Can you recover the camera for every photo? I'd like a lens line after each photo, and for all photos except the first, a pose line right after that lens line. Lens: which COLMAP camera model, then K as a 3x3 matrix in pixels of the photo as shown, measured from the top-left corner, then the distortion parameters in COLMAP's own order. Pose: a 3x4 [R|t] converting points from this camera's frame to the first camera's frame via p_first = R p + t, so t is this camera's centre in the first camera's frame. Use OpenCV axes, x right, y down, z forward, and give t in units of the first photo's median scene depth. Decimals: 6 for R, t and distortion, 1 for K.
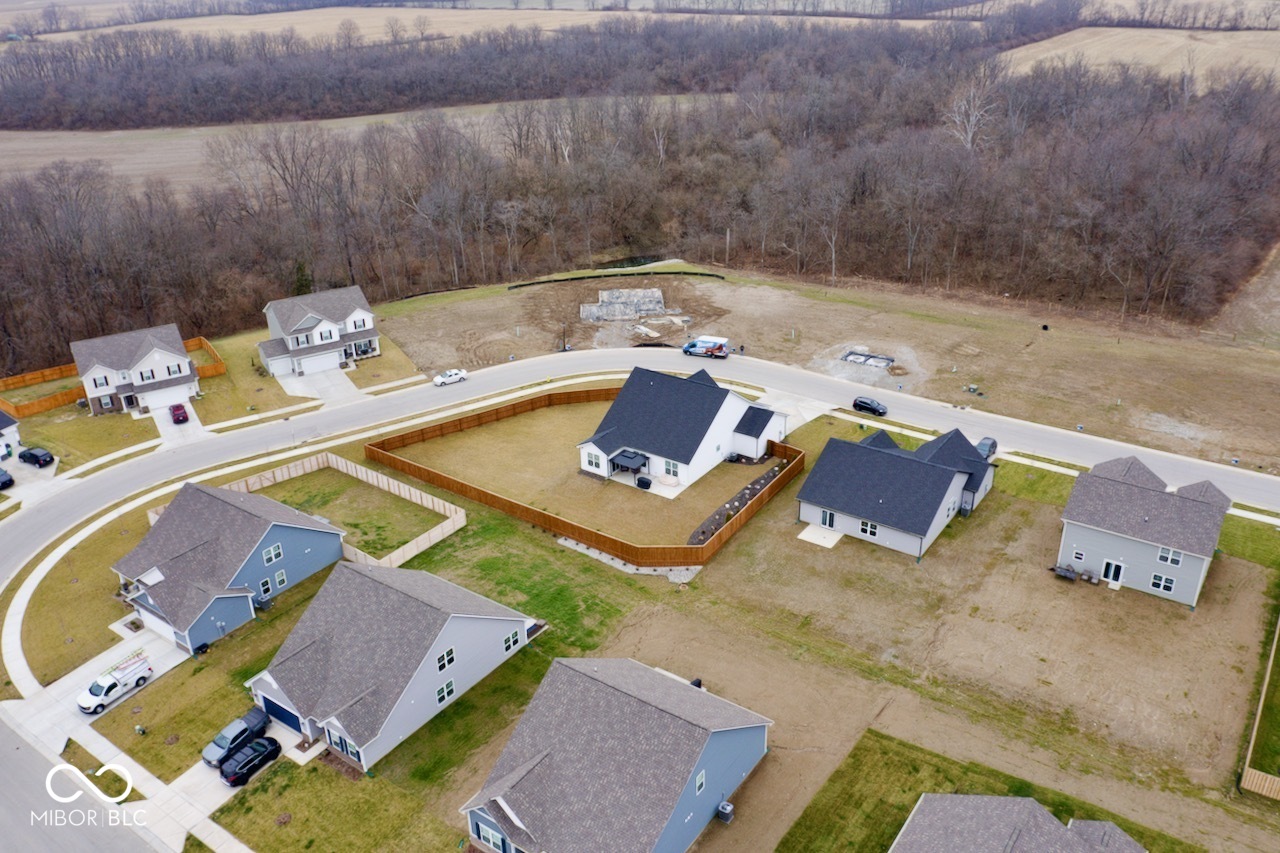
lens RADIAL K [[1011.0, 0, 640.0], [0, 1011.0, 426.5], [0, 0, 1]] dist [-0.027455, 0.009153]
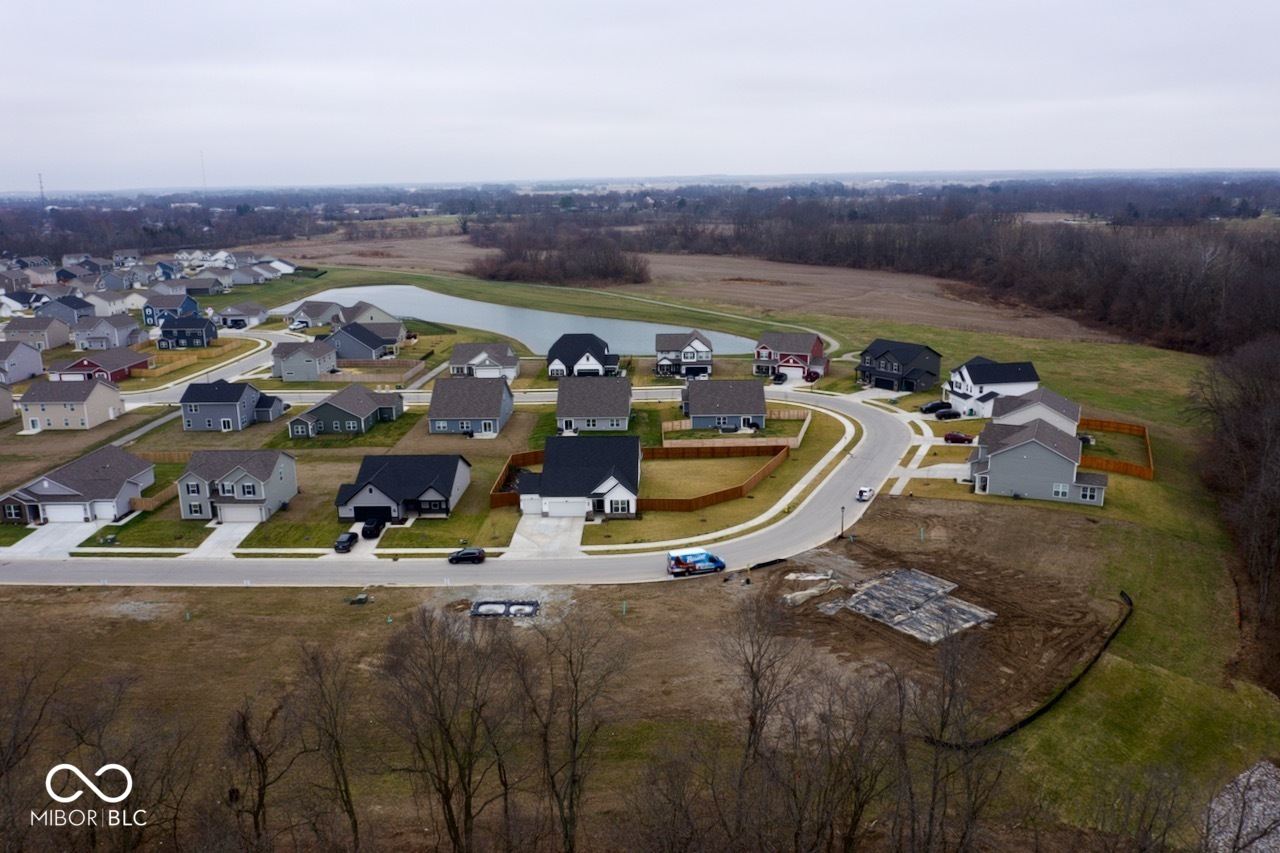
lens RADIAL K [[1011.0, 0, 640.0], [0, 1011.0, 426.5], [0, 0, 1]] dist [-0.027455, 0.009153]
pose [[-0.829032, 0.170705, -0.532509, 0.560702], [-0.208067, 0.789731, 0.577090, -0.677101], [0.519051, 0.589224, -0.619194, 1.553463]]
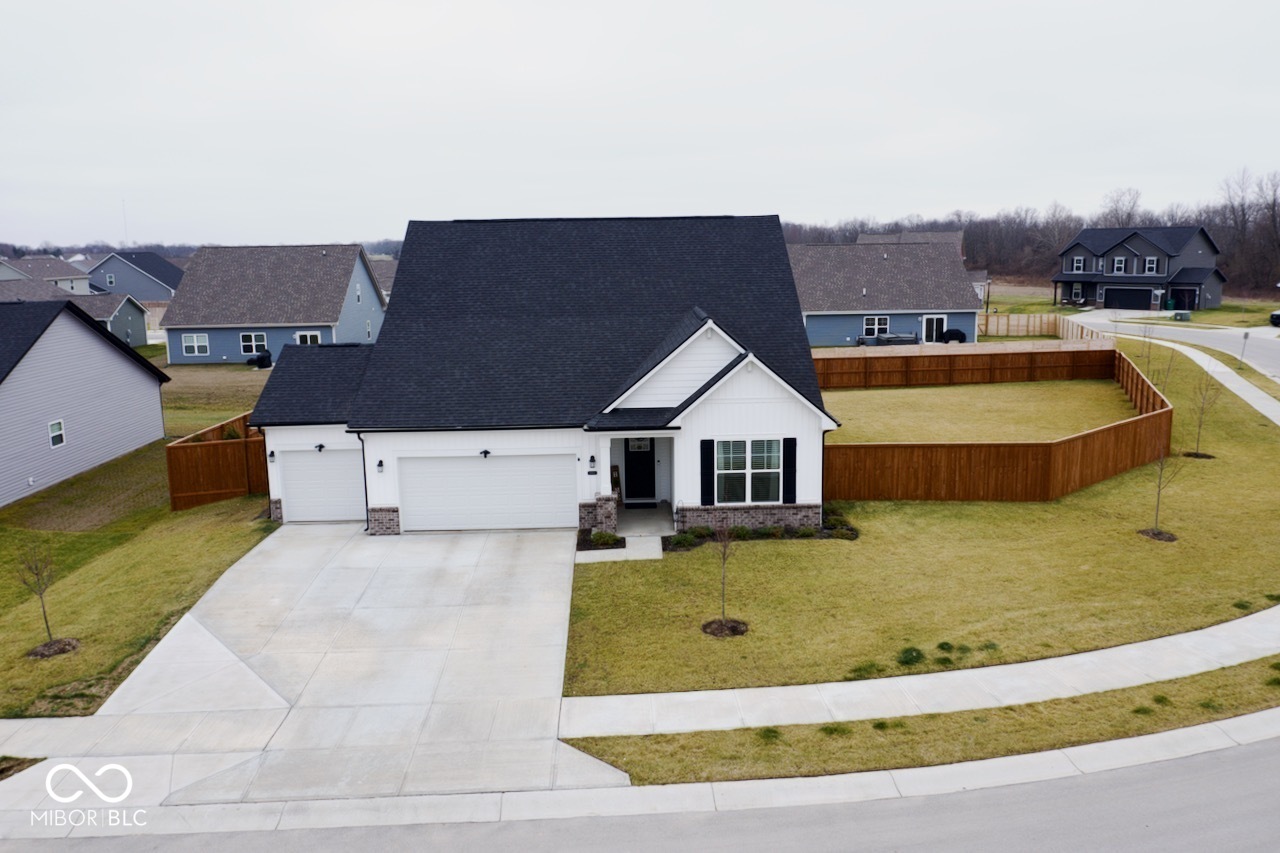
lens RADIAL K [[1011.0, 0, 640.0], [0, 1011.0, 426.5], [0, 0, 1]] dist [-0.027455, 0.009153]
pose [[-0.797997, 0.143579, -0.585308, 0.194898], [-0.227736, 0.827352, 0.513445, -0.142959], [0.557975, 0.543023, -0.627526, 1.082986]]
